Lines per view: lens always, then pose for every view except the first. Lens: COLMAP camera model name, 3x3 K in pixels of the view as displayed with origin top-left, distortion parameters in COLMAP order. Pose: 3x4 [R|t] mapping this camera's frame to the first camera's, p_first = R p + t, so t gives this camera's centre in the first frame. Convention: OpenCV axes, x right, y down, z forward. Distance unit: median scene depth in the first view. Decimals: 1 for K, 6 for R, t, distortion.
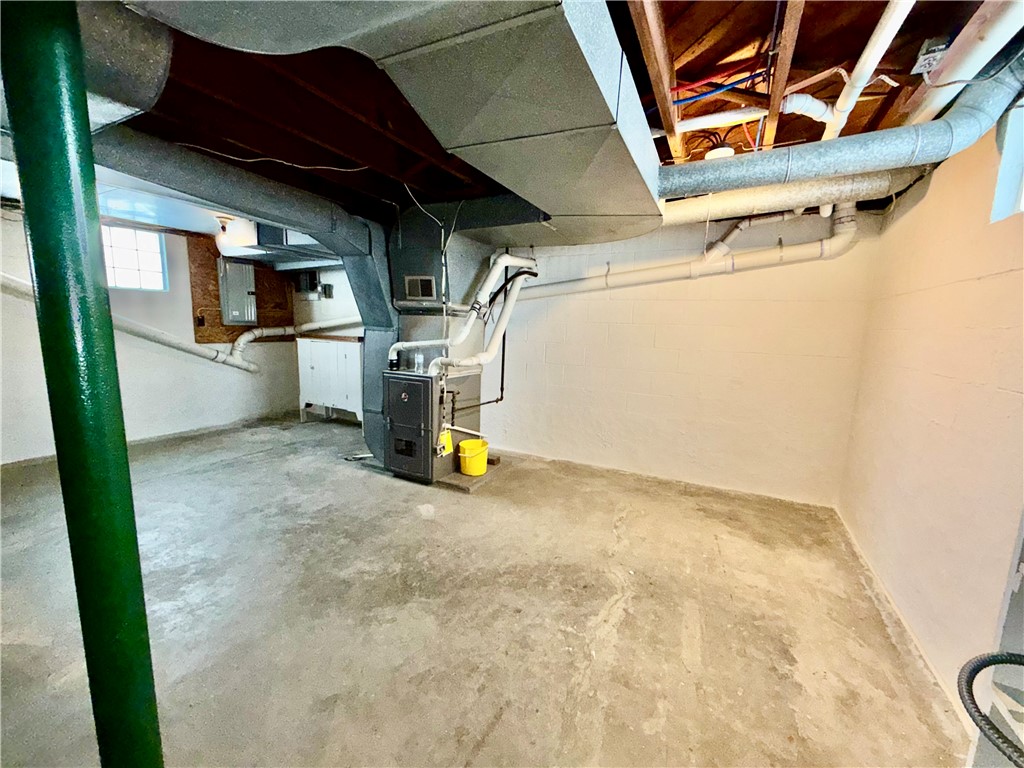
lens RADIAL K [[409.3, 0, 512.2], [0, 409.3, 385.6], [0, 0, 1]] dist [0.007811, 0.000303]
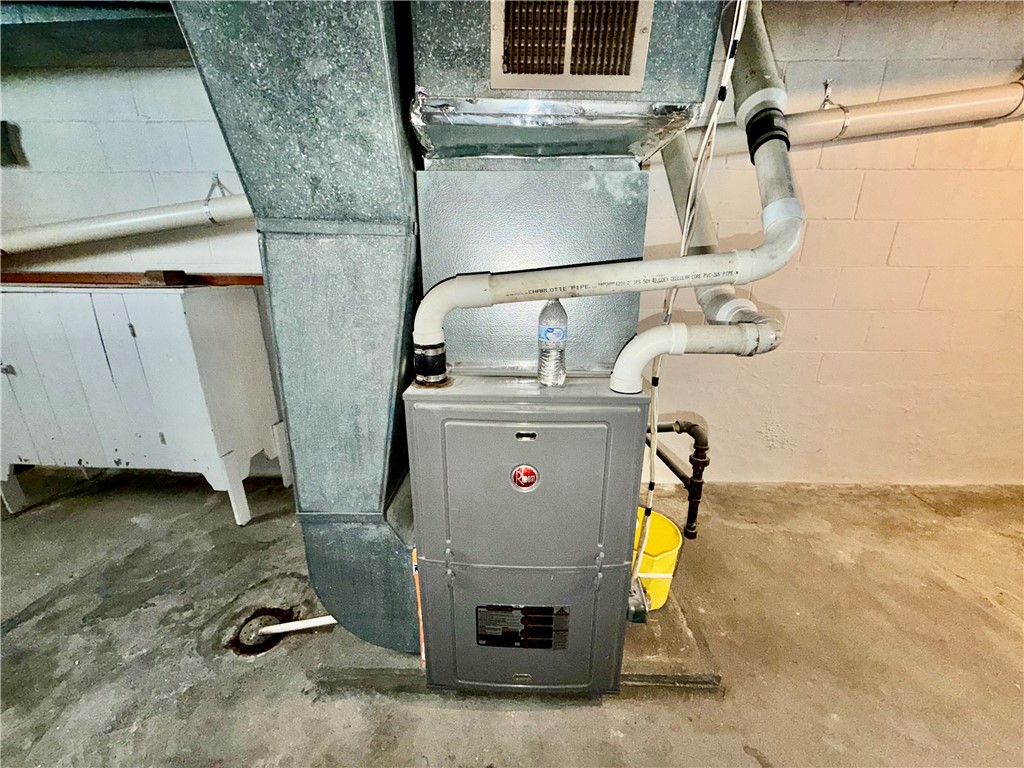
lens RADIAL K [[409.3, 0, 510.1], [0, 409.3, 382.3], [0, 0, 1]] dist [0.007811, 0.000303]
pose [[0.901537, -0.157882, 0.402870, -0.344304], [0.086735, 0.978098, 0.189215, -0.088378], [-0.423920, -0.135641, 0.895485, 0.697960]]
